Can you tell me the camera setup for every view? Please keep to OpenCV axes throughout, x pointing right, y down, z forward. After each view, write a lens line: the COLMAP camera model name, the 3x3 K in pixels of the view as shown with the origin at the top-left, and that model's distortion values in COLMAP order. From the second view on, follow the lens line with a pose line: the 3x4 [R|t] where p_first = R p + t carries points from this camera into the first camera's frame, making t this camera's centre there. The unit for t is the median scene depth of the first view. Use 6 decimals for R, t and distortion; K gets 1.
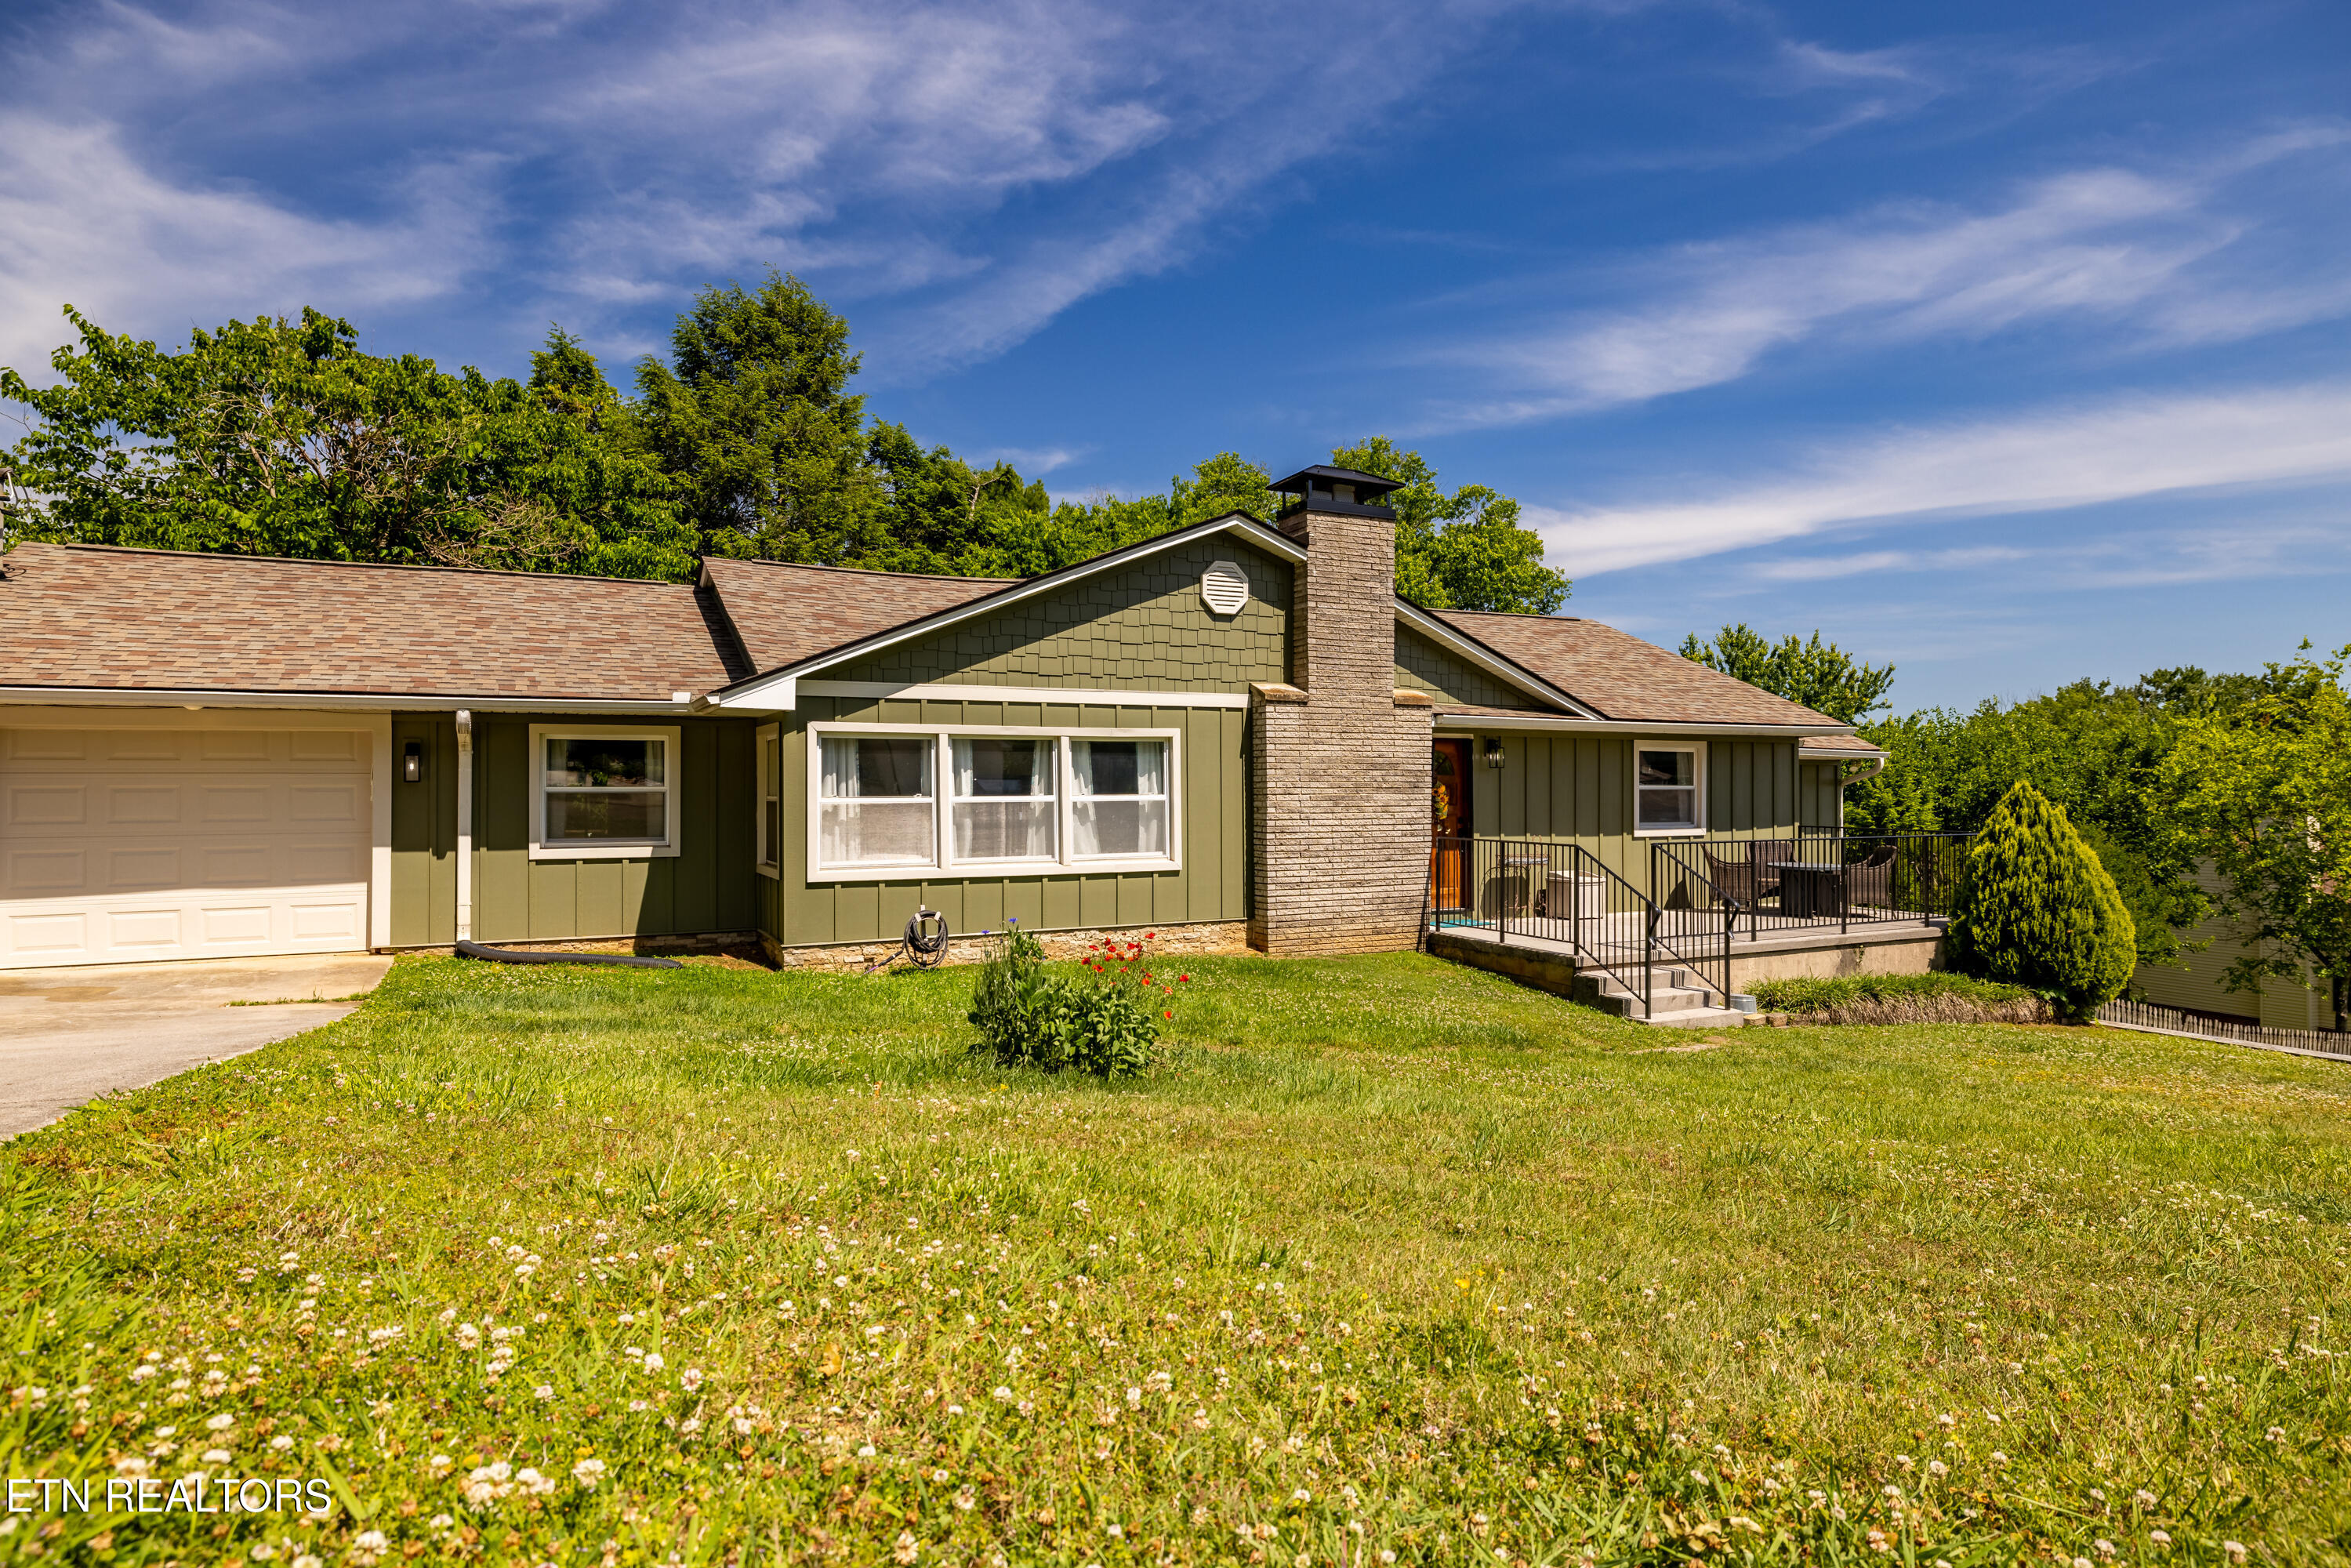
lens RADIAL K [[1359.0, 0, 1150.2], [0, 1359.0, 776.6], [0, 0, 1]] dist [0.003465, -0.001312]
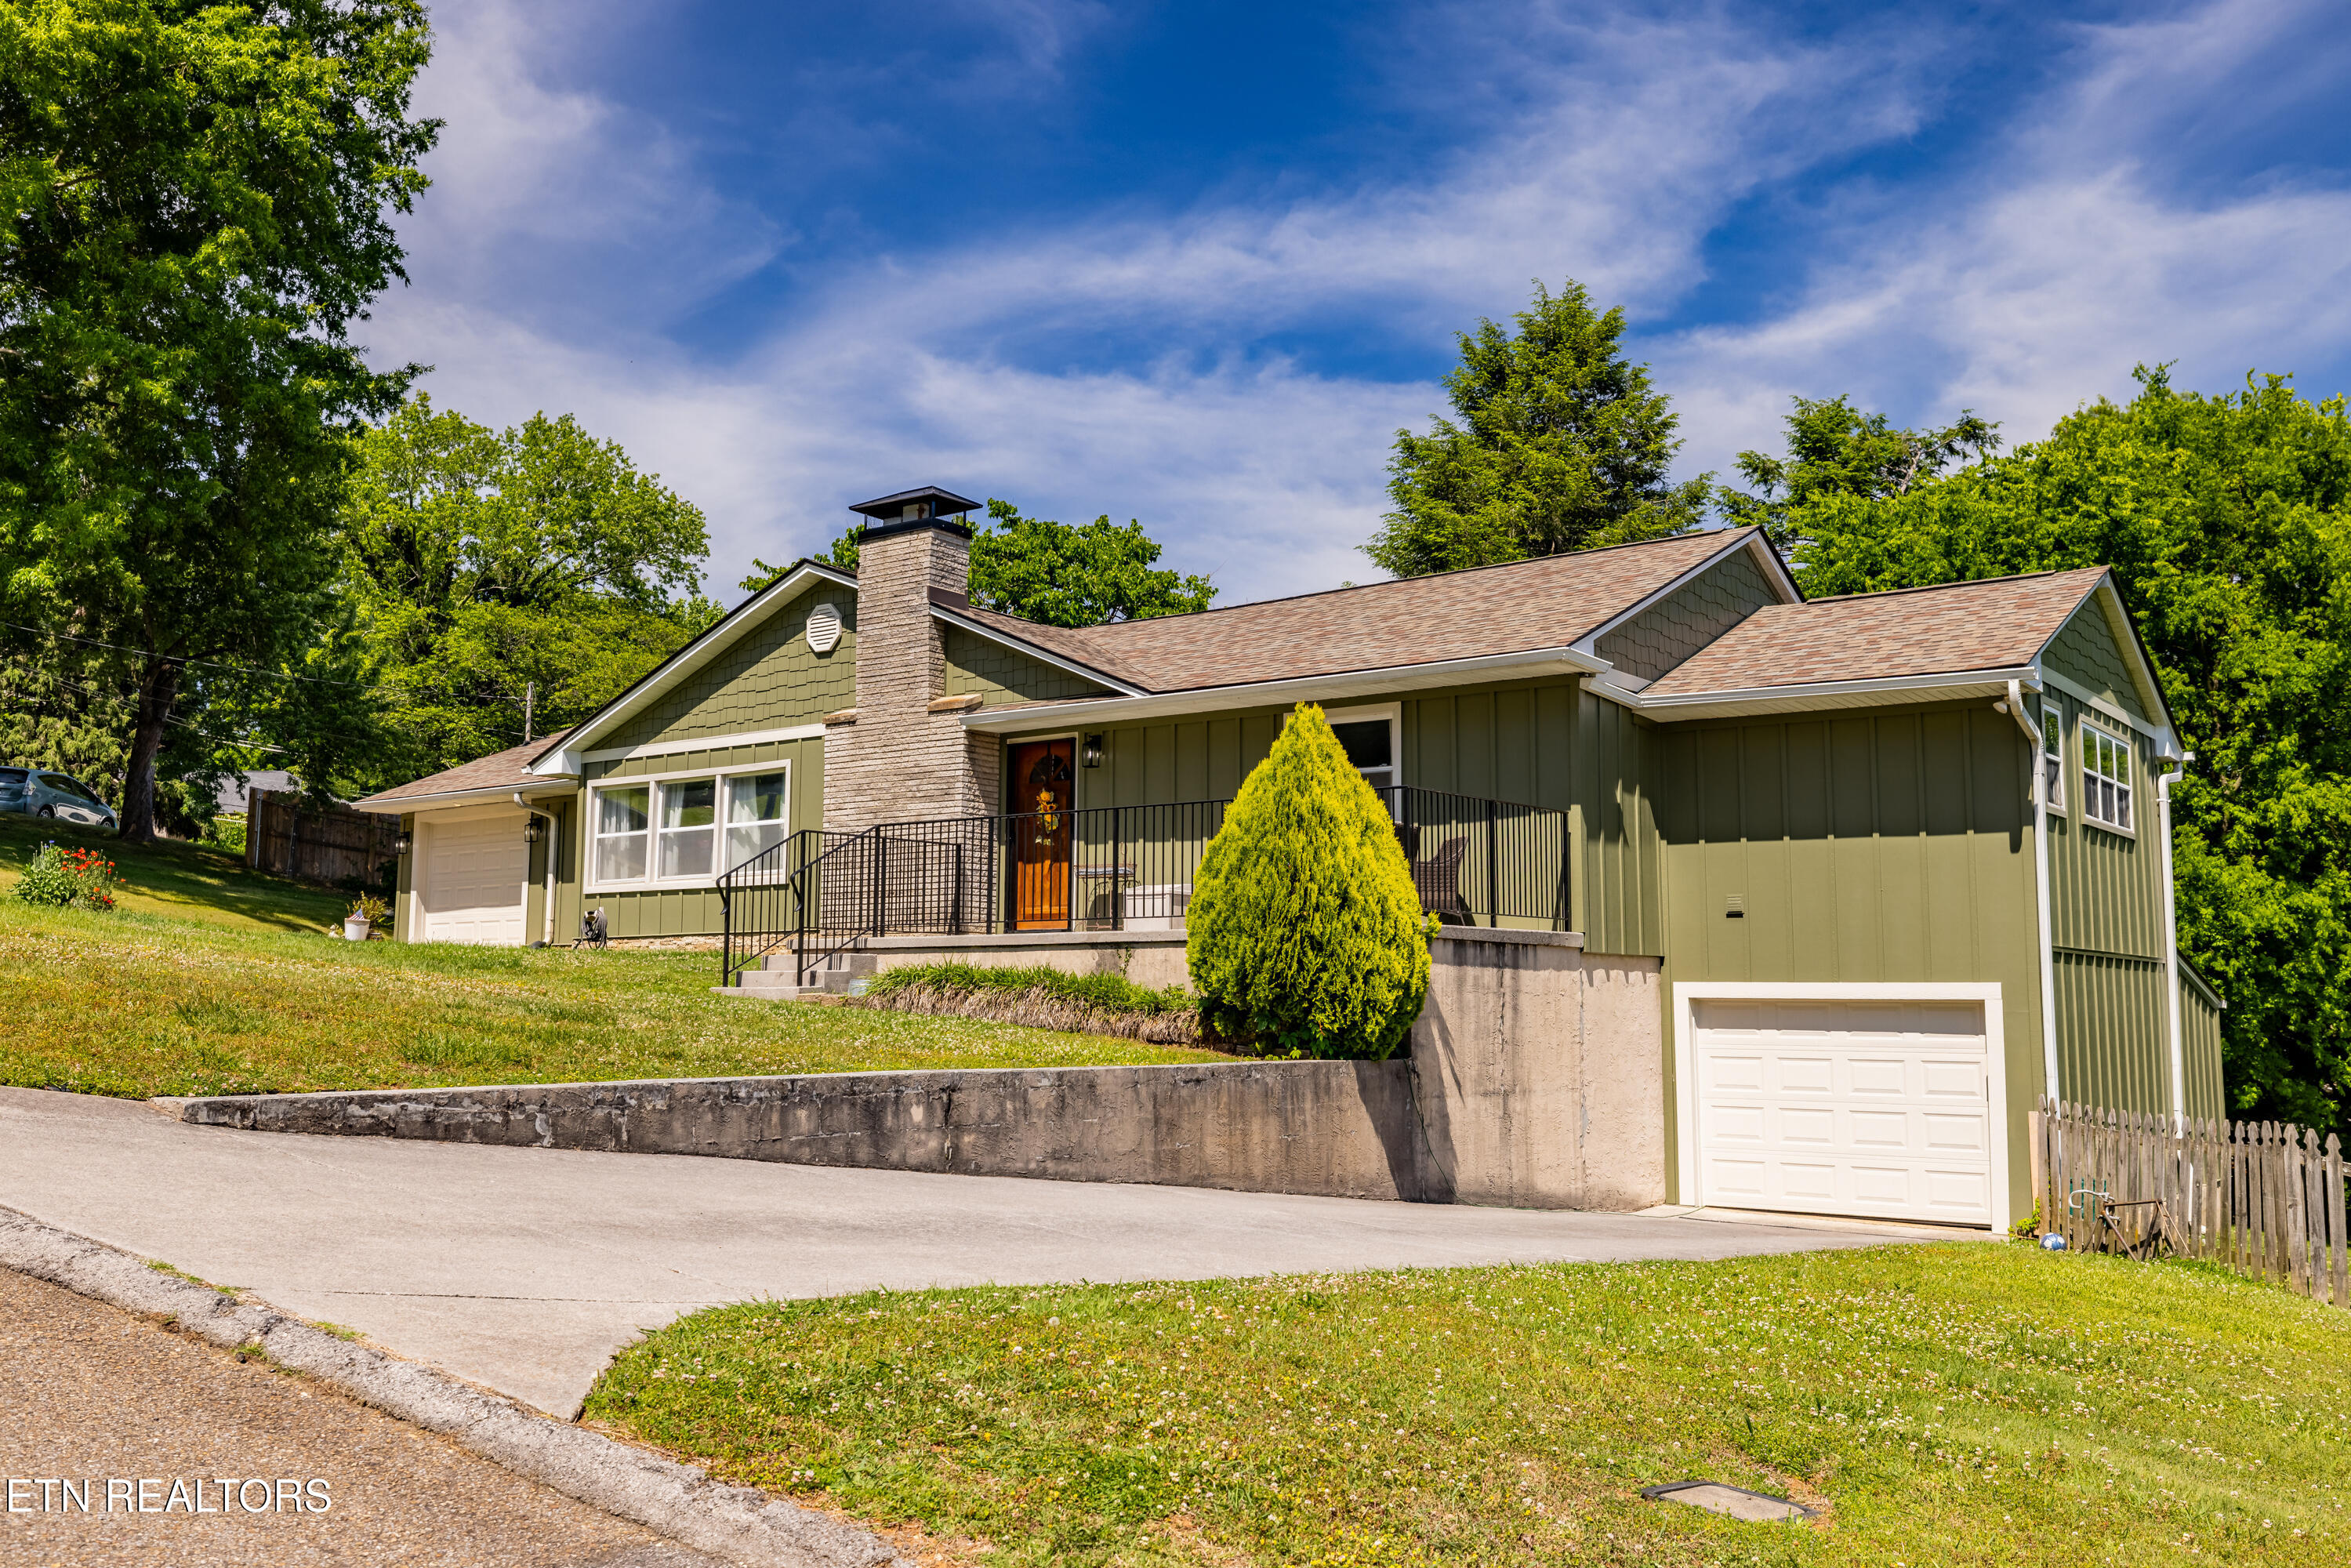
lens RADIAL K [[1958.1, 0, 1172.1], [0, 1958.1, 793.1], [0, 0, 1]] dist [-0.008169, -0.004620]
pose [[0.447944, -0.090018, -0.889519, 1.060945], [0.007881, 0.995277, -0.096752, 0.100990], [0.894027, 0.036329, 0.446538, 0.366771]]
